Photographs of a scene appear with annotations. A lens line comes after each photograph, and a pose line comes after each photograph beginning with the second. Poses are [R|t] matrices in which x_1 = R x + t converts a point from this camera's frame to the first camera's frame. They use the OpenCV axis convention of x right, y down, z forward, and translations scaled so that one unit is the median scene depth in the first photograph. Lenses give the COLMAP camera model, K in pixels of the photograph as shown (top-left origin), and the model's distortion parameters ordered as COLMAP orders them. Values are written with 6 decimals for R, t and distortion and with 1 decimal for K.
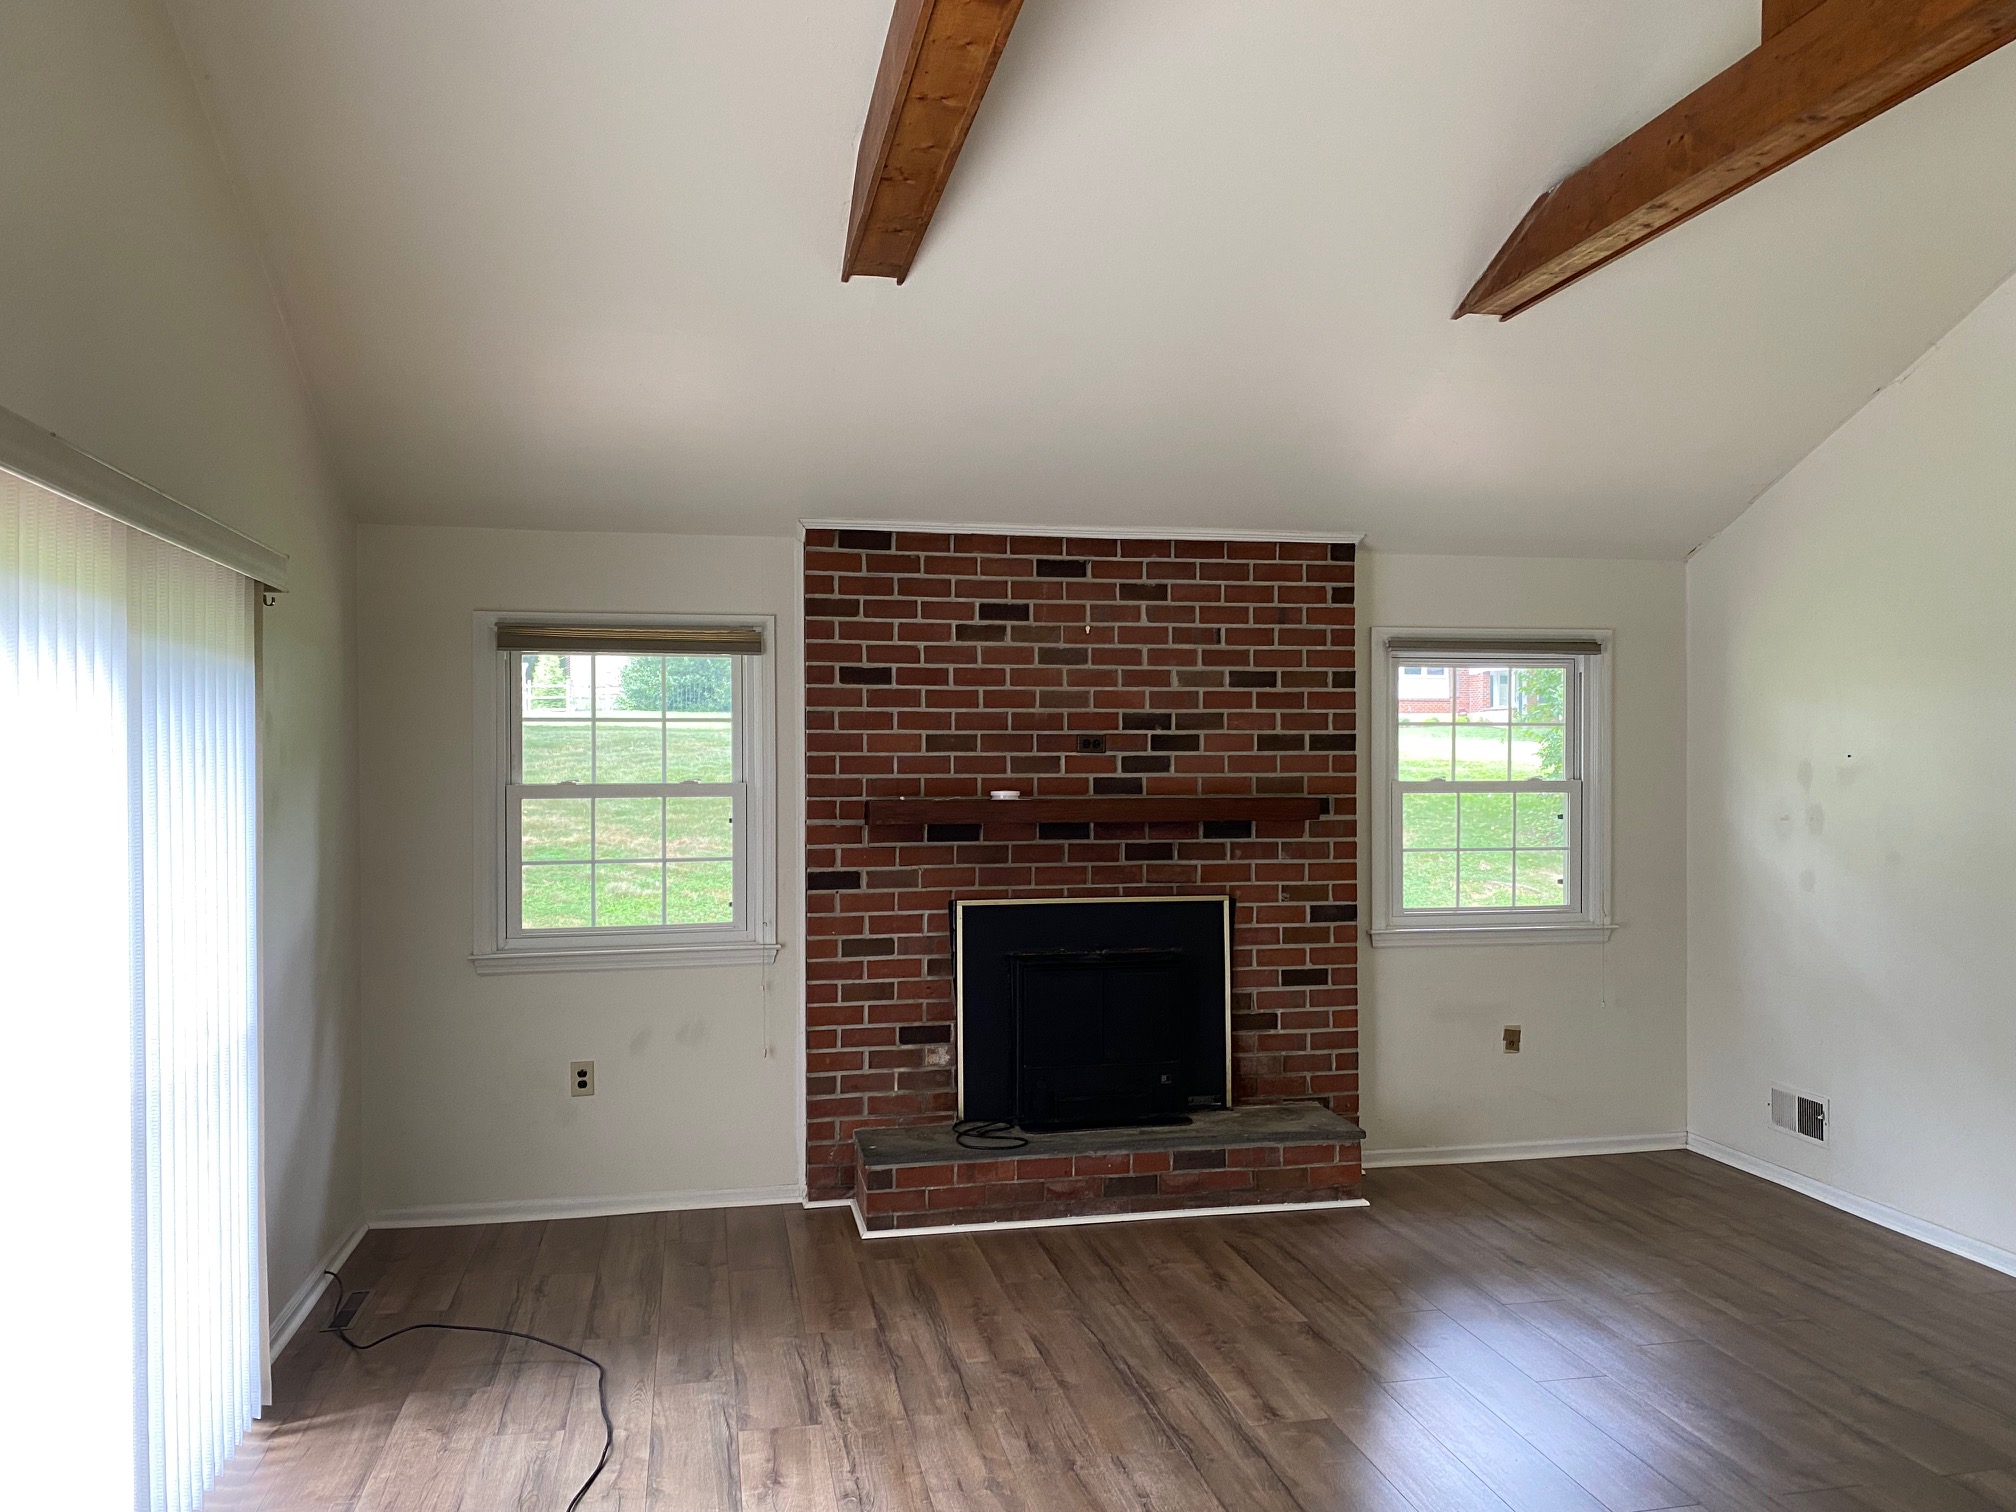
lens RADIAL K [[1532.1, 0, 1013.7], [0, 1532.1, 740.0], [0, 0, 1]] dist [0.116850, -0.198906]
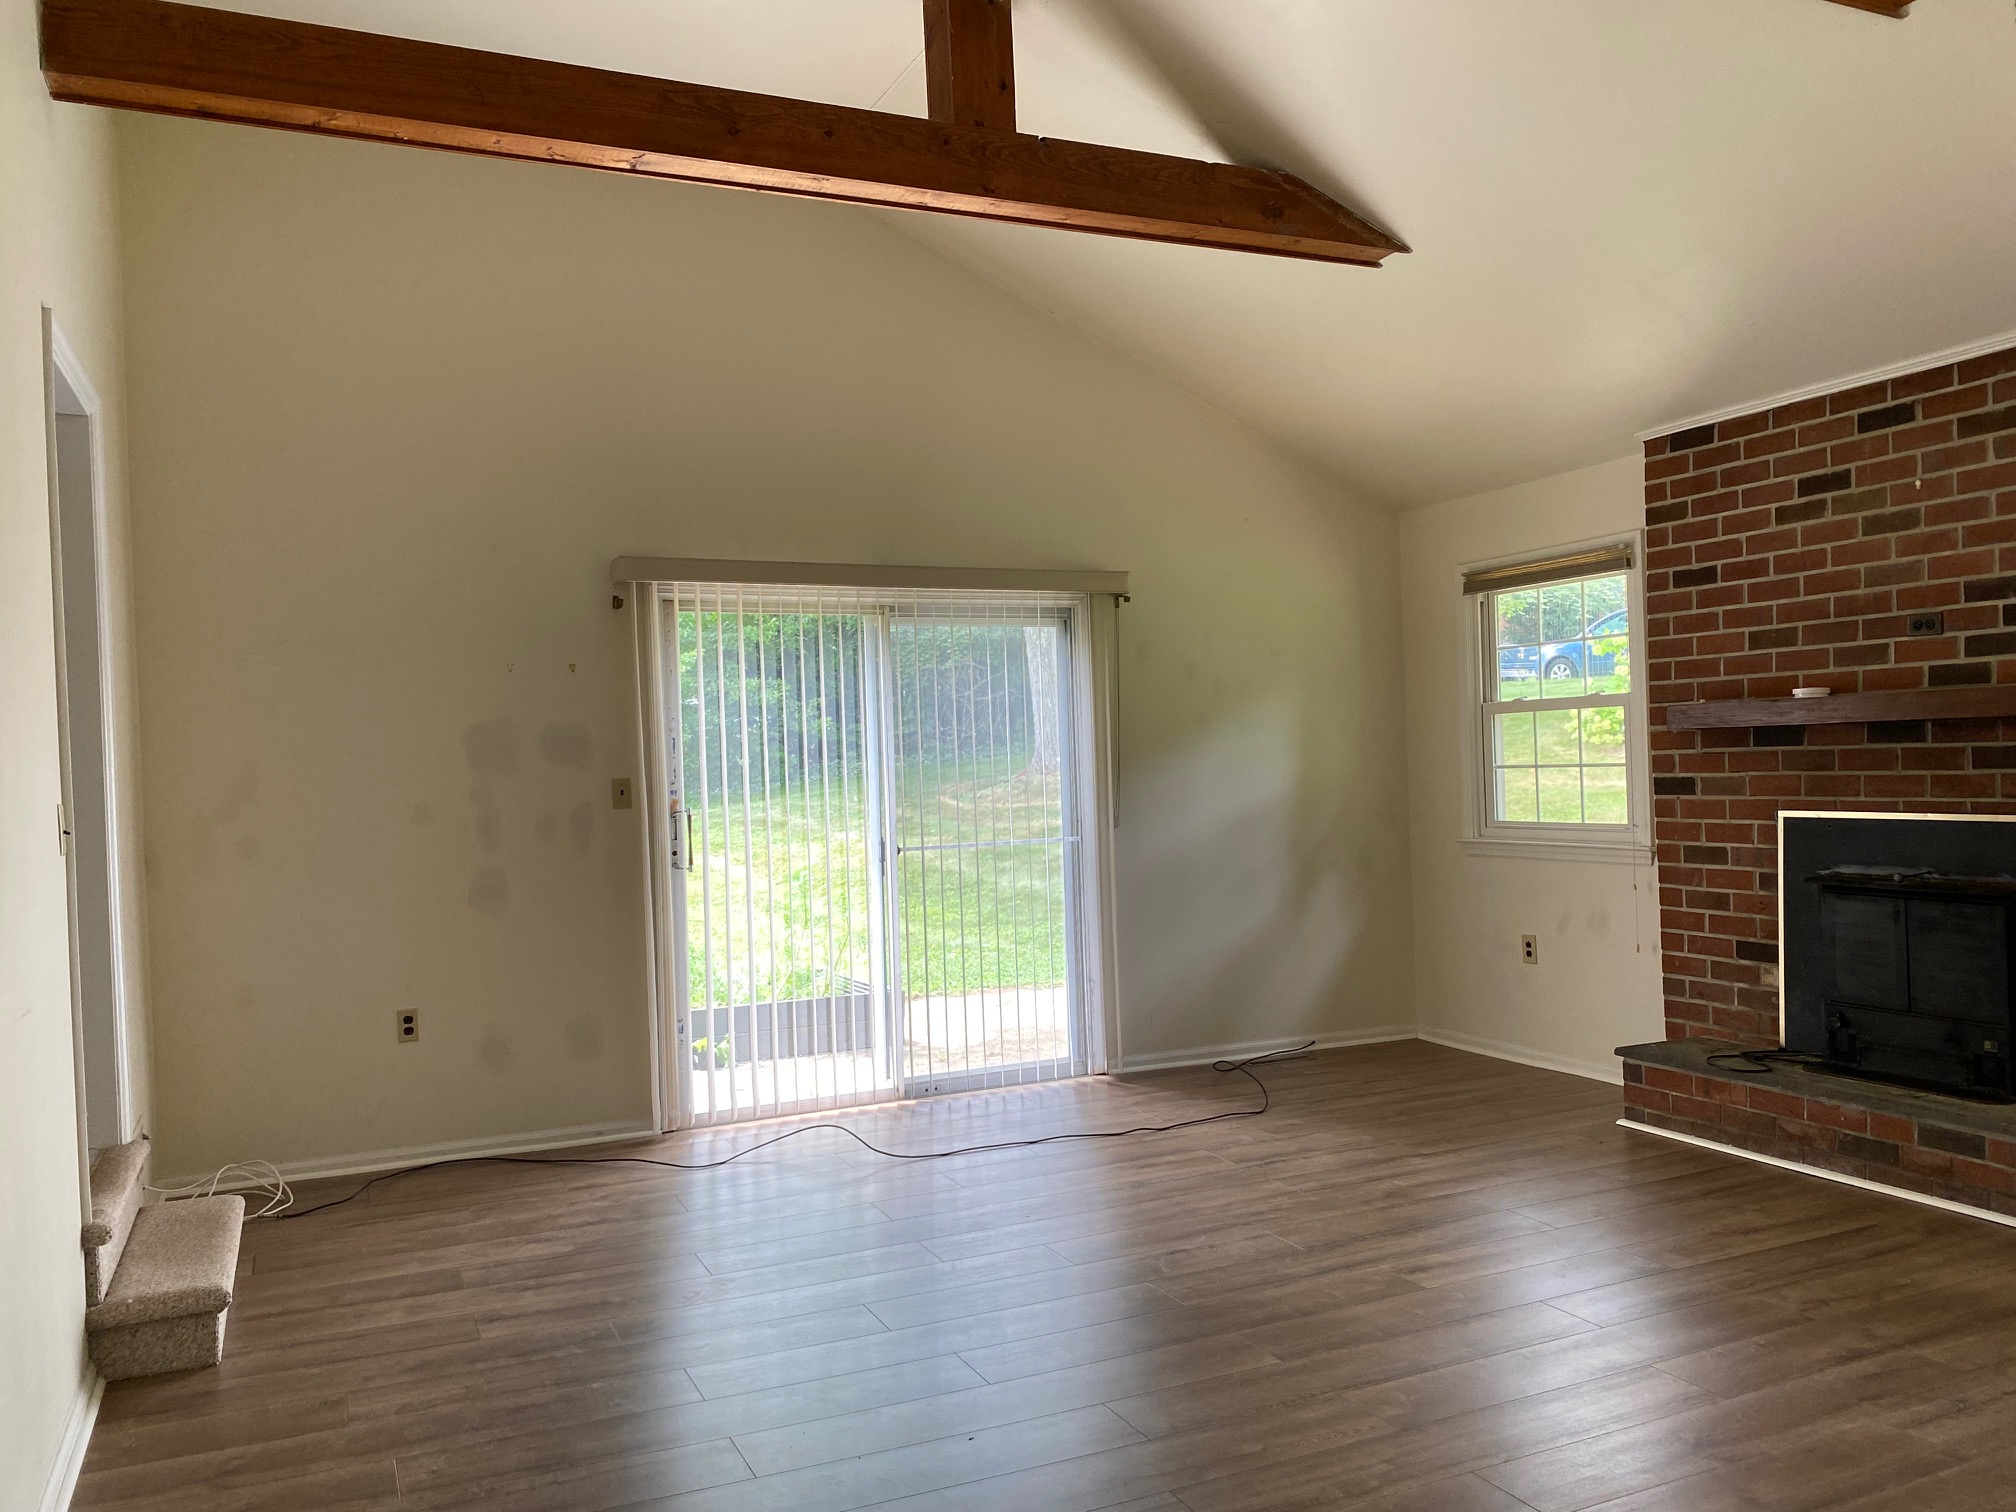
lens RADIAL K [[1532.1, 0, 1013.7], [0, 1532.1, 740.0], [0, 0, 1]] dist [0.116850, -0.198906]
pose [[0.218927, -0.017211, -0.975590, 0.772090], [0.049972, 0.998730, -0.006405, 0.046019], [0.974461, -0.047350, 0.219509, 0.355710]]
